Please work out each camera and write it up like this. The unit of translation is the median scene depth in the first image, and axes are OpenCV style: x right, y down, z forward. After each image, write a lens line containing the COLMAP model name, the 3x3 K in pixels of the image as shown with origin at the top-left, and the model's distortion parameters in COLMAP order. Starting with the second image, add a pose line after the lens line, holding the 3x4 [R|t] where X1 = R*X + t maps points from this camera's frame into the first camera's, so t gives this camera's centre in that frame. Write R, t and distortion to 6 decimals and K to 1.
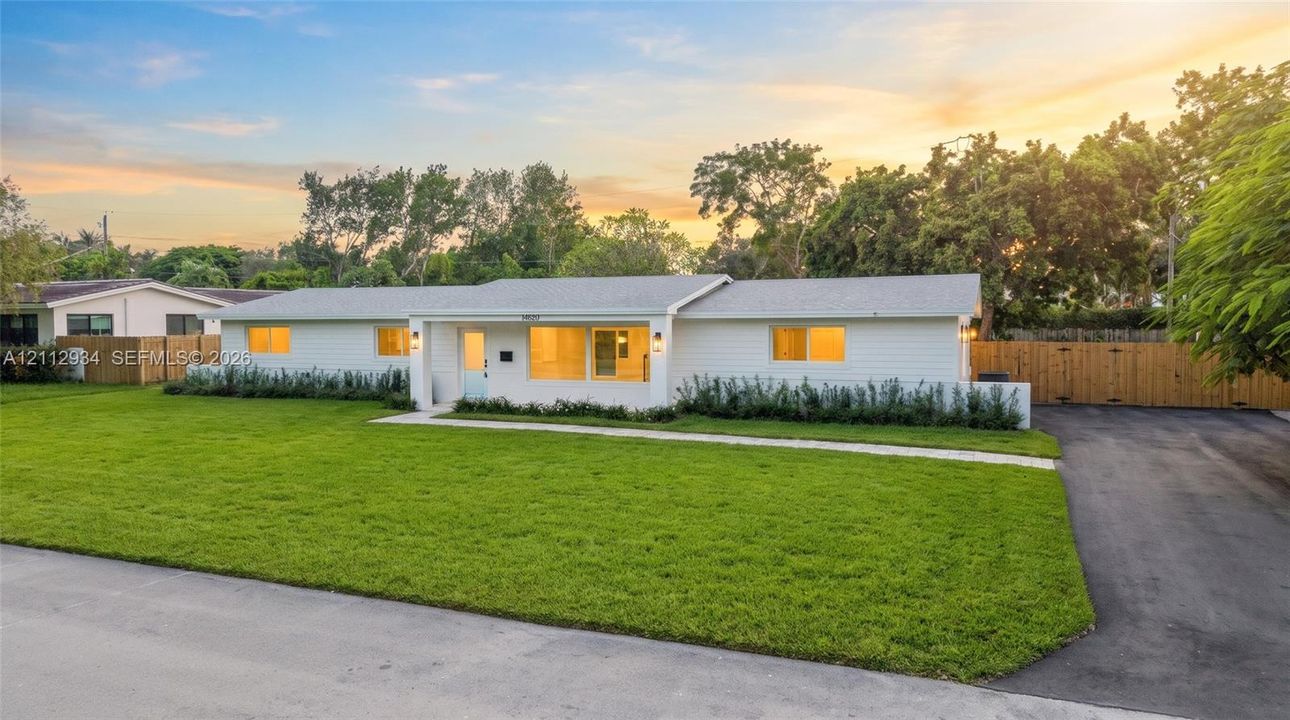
lens RADIAL K [[892.0, 0, 645.0], [0, 892.0, 360.0], [0, 0, 1]] dist [-0.024883, -0.003474]
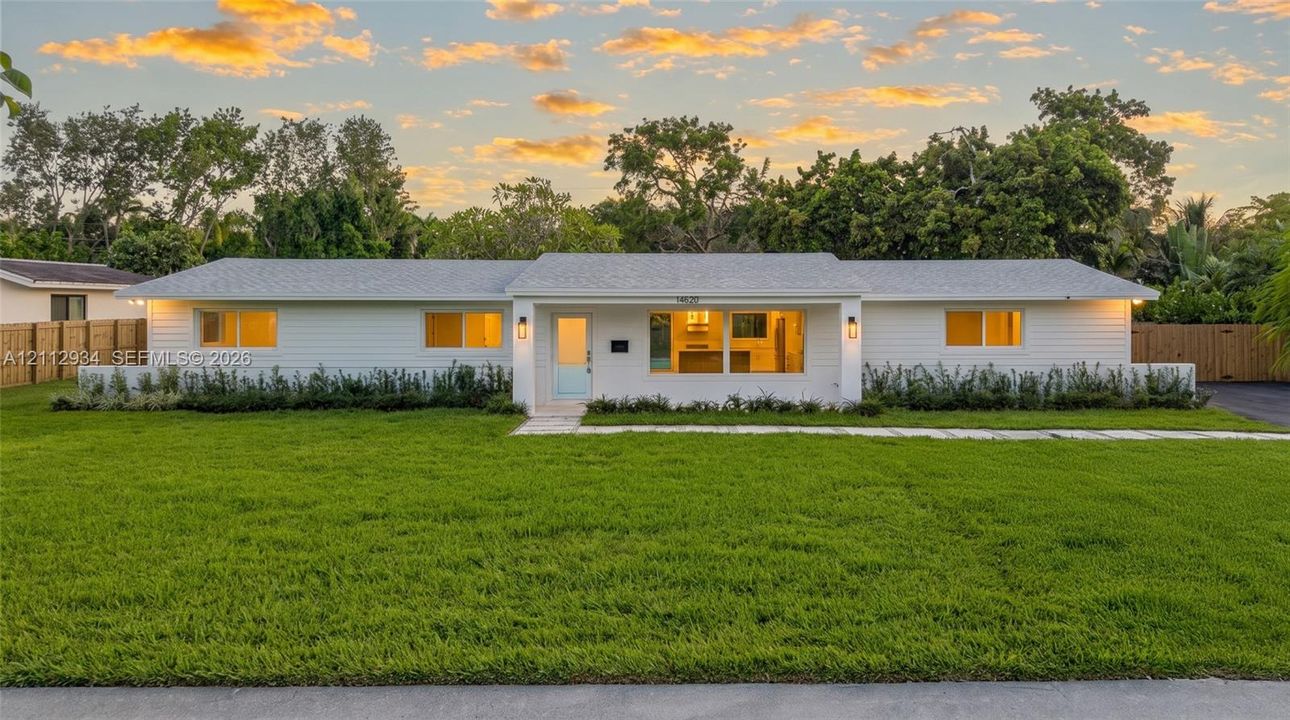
lens RADIAL K [[892.0, 0, 645.0], [0, 892.0, 360.0], [0, 0, 1]] dist [-0.024883, -0.003474]
pose [[0.905962, -0.022064, 0.422783, -0.451069], [0.014464, 0.999671, 0.021175, -0.008232], [-0.423111, -0.013069, 0.905983, 0.220871]]
